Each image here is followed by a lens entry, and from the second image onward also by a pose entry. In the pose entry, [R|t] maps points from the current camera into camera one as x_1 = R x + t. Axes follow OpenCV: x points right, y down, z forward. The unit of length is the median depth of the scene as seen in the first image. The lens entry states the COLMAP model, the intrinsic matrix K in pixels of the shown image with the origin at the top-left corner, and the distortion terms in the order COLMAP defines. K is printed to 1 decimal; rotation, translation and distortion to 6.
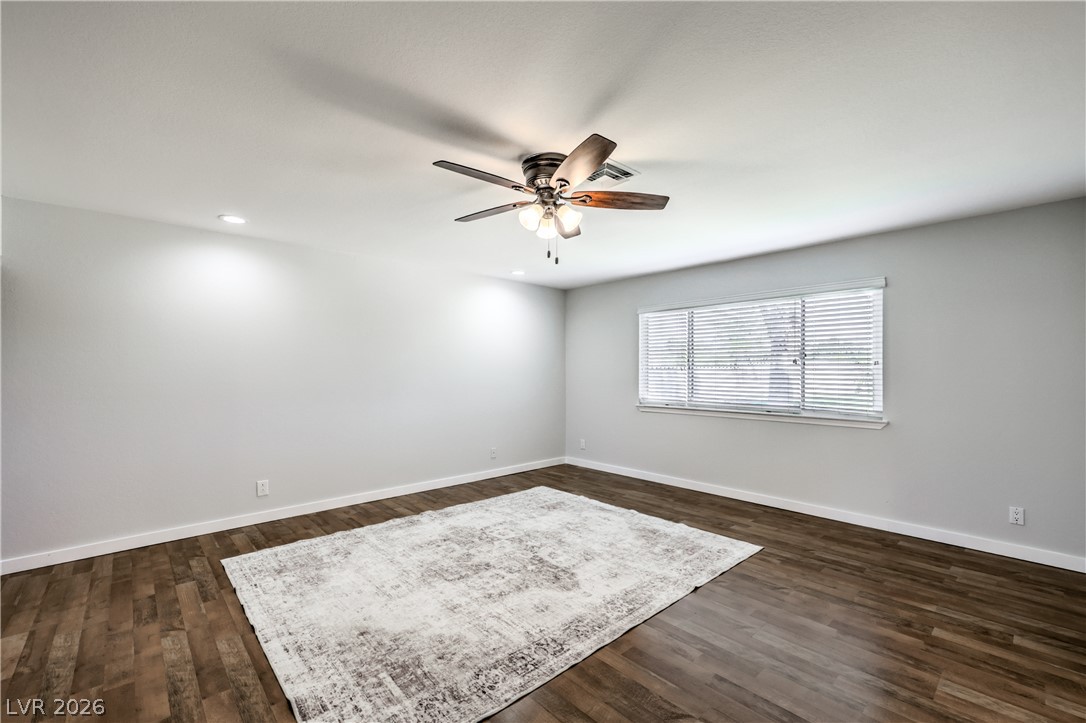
lens RADIAL K [[450.5, 0, 540.2], [0, 450.5, 365.2], [0, 0, 1]] dist [0.001051, -0.000053]
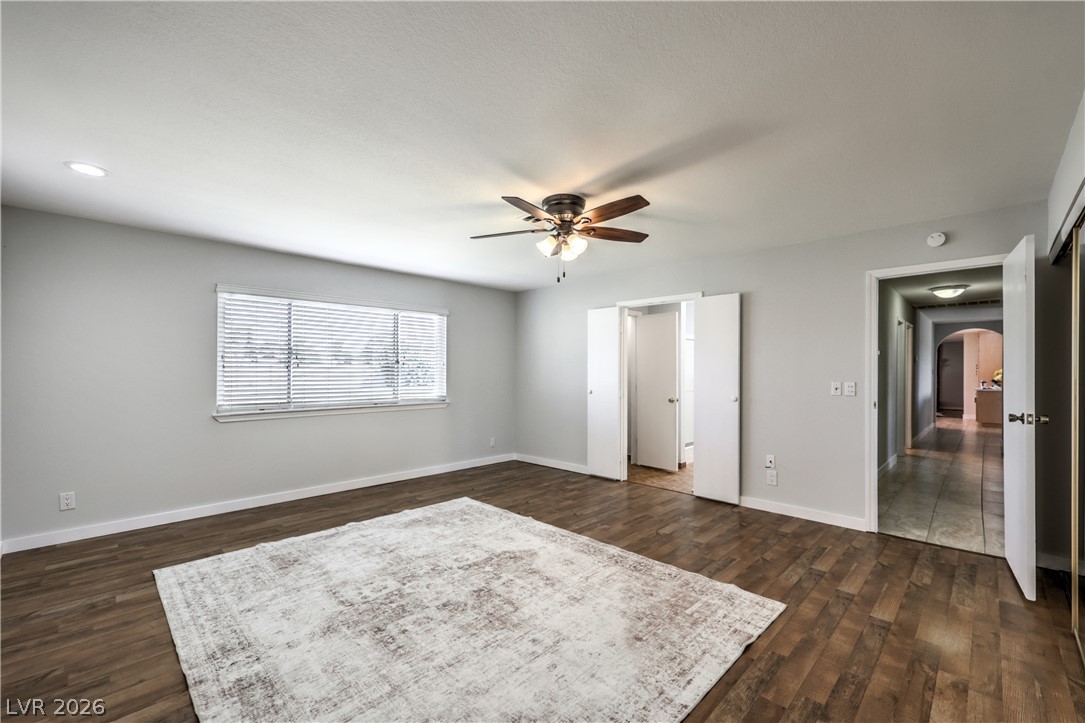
lens RADIAL K [[450.0, 0, 539.7], [0, 450.0, 365.2], [0, 0, 1]] dist [0.001051, -0.000053]
pose [[-0.039321, 0.014311, 0.999124, -0.947917], [-0.014713, 0.999781, -0.014900, 0.018244], [-0.999118, -0.015286, -0.039102, 0.878486]]
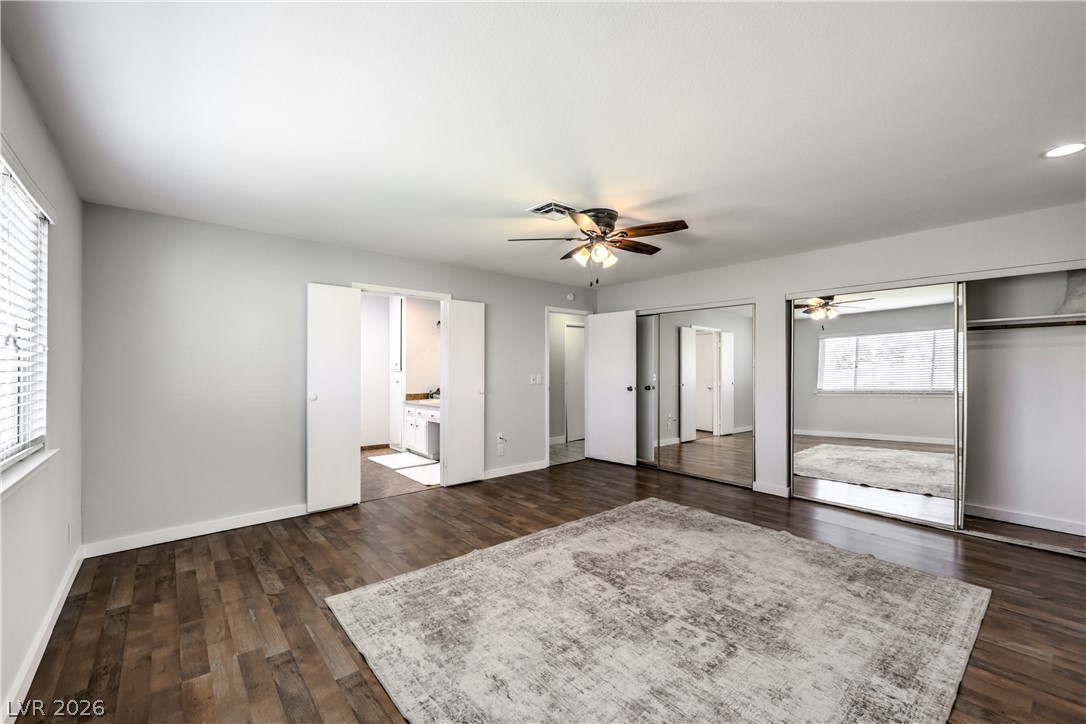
lens RADIAL K [[450.5, 0, 540.2], [0, 450.5, 365.7], [0, 0, 1]] dist [0.001051, -0.000053]
pose [[-0.999169, 0.000543, 0.040765, 0.105513], [-0.000195, 0.999836, -0.018102, 0.024457], [-0.040769, -0.018095, -0.999005, 1.852419]]
